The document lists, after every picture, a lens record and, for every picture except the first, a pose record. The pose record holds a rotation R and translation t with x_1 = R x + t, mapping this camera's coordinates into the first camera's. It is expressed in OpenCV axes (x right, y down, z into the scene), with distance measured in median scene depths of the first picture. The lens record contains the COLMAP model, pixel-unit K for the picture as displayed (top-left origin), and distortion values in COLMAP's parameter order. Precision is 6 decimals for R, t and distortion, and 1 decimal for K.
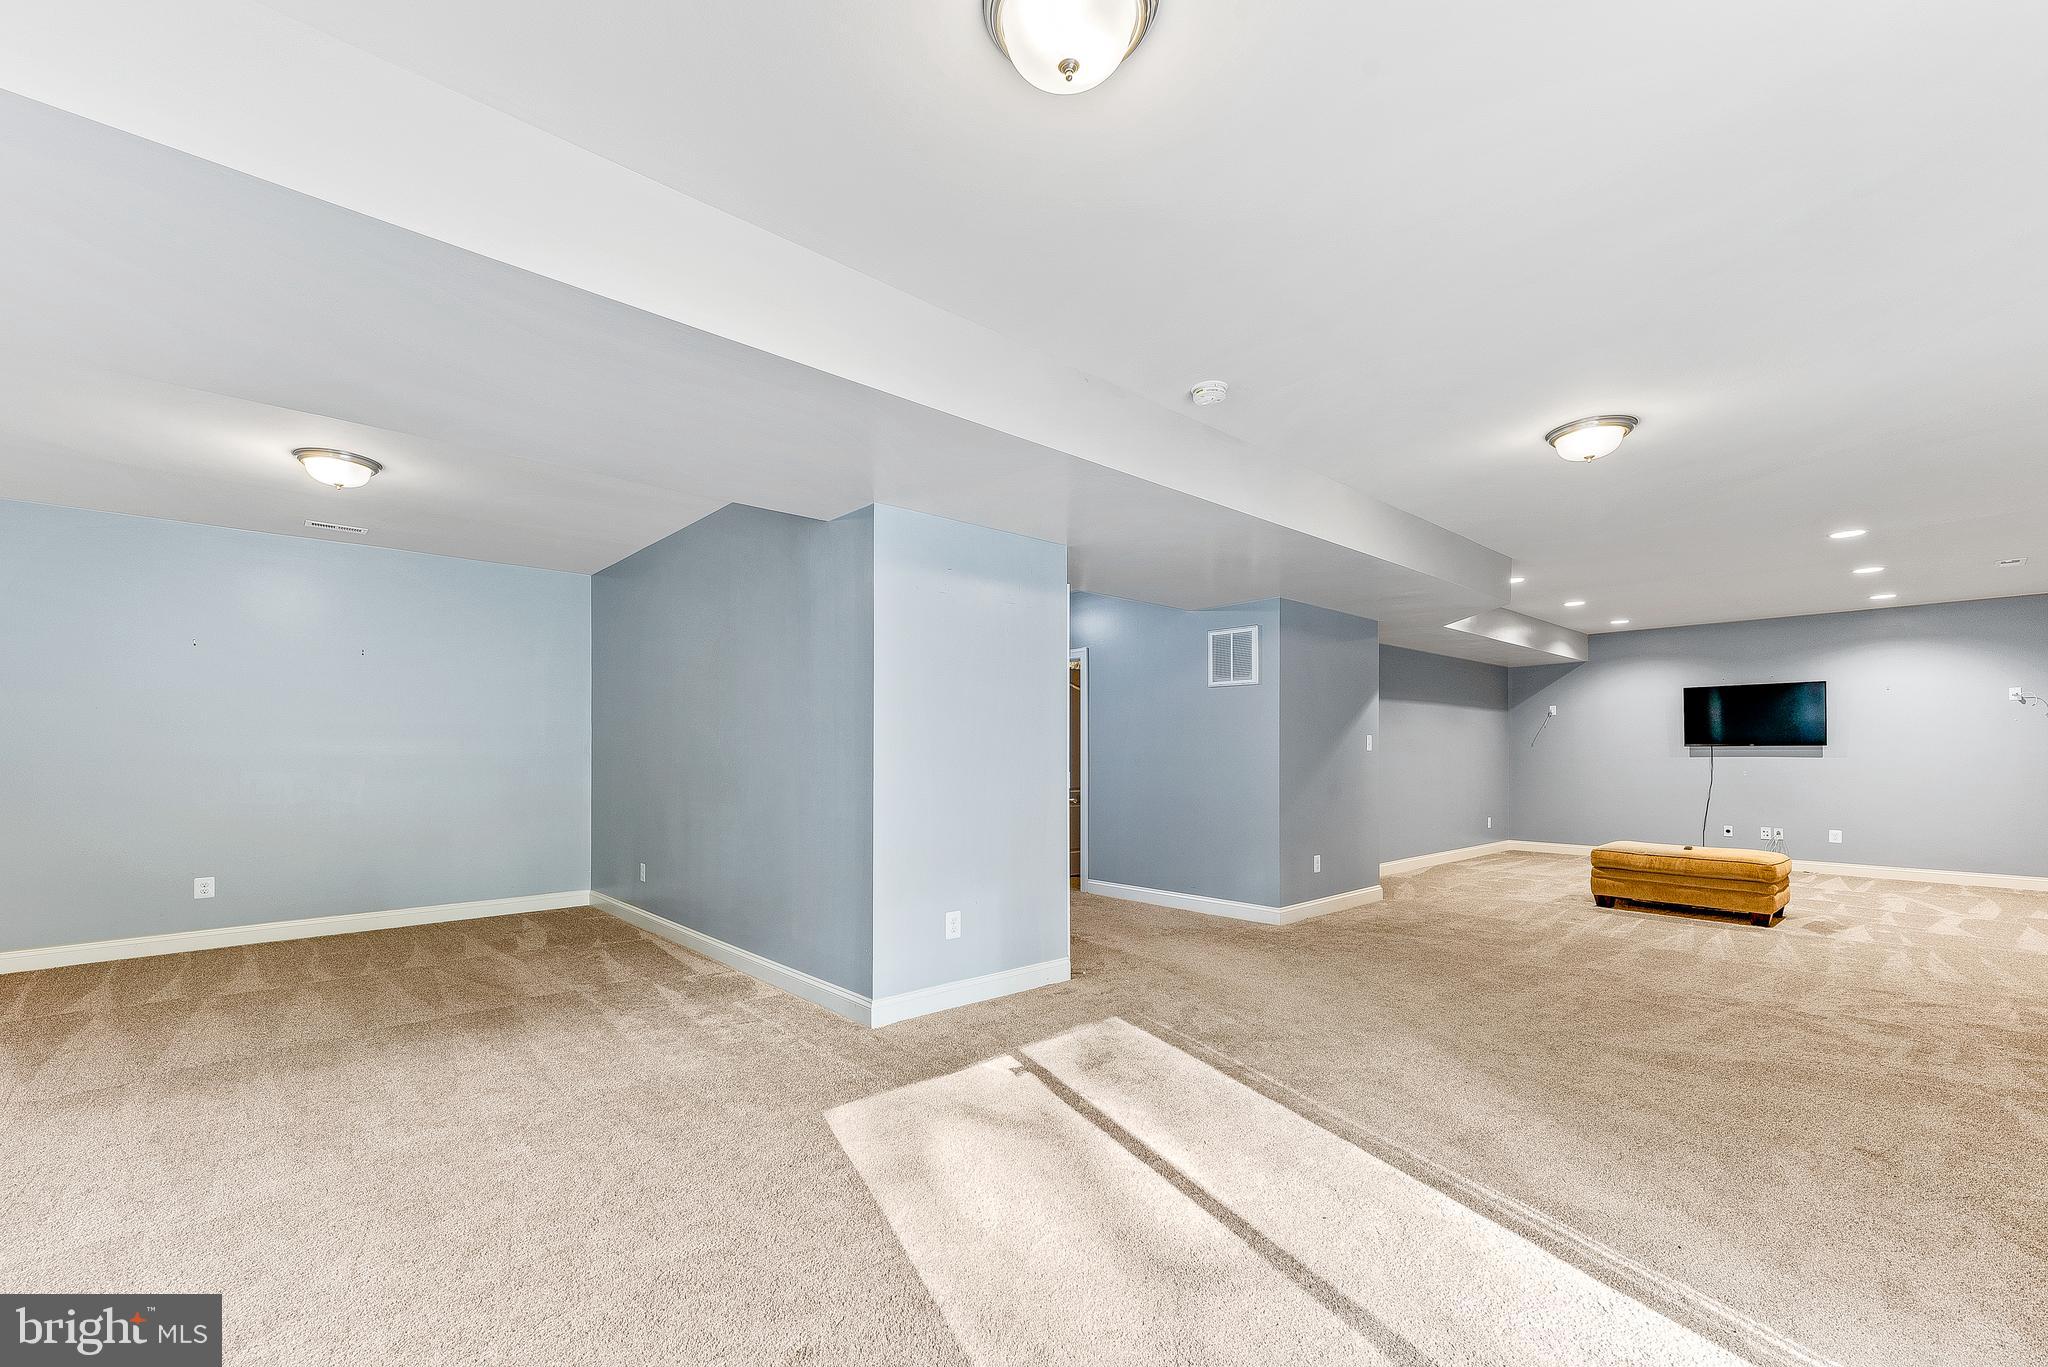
lens RADIAL K [[828.9, 0, 1021.0], [0, 828.9, 733.7], [0, 0, 1]] dist [0.011944, 0.000016]
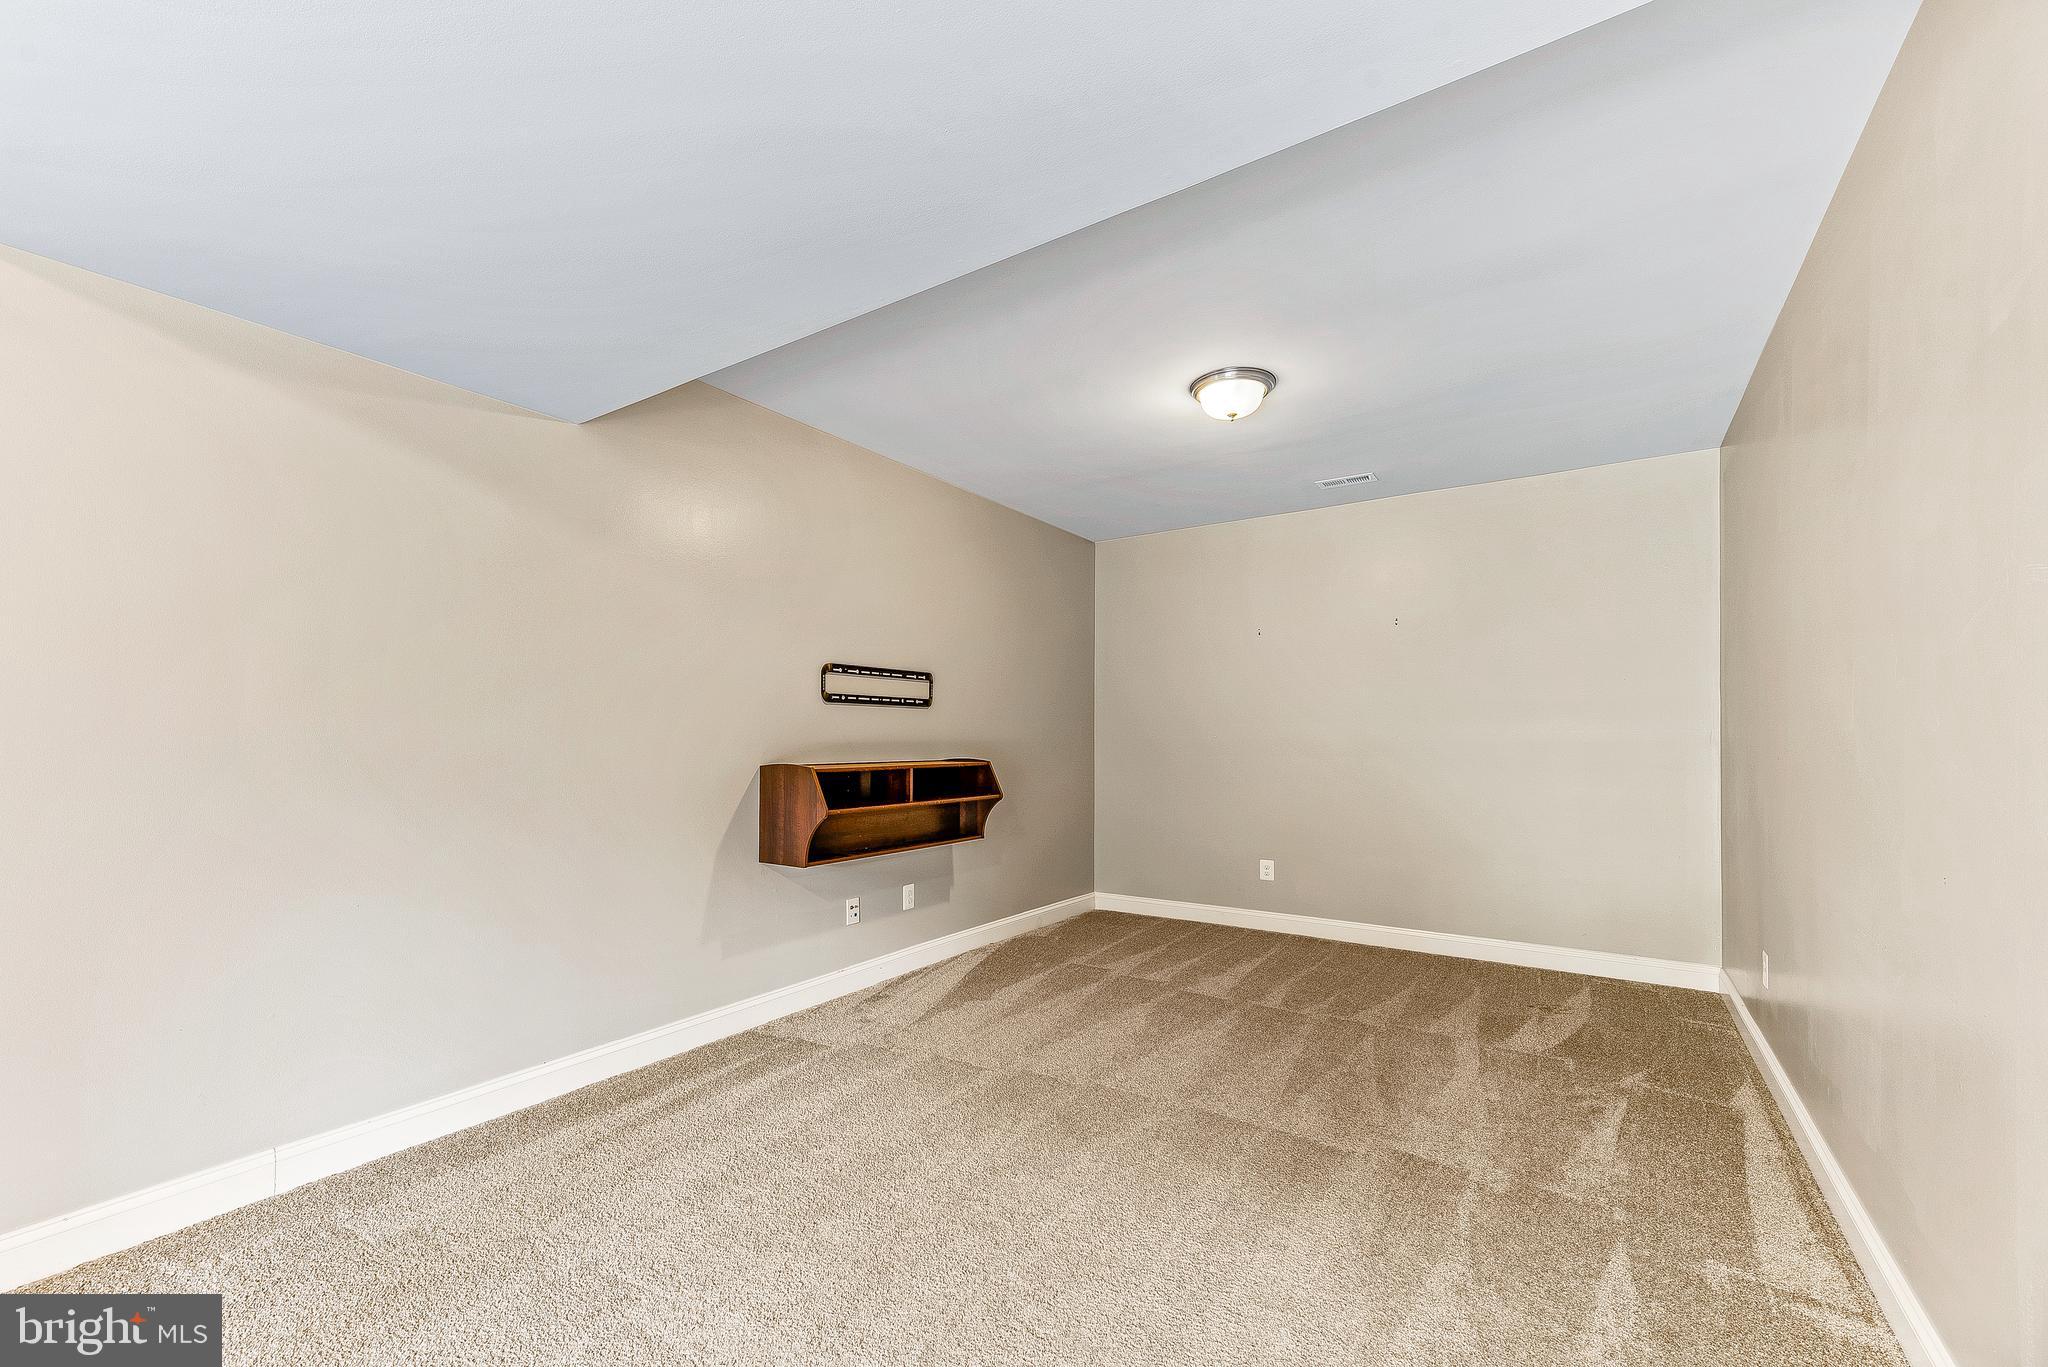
lens RADIAL K [[828.9, 0, 1021.0], [0, 828.9, 733.7], [0, 0, 1]] dist [0.011944, 0.000016]
pose [[0.223679, -0.000240, -0.974663, -0.056584], [0.018675, 0.999817, 0.004039, 0.007323], [0.974484, -0.019105, 0.223643, 0.559855]]
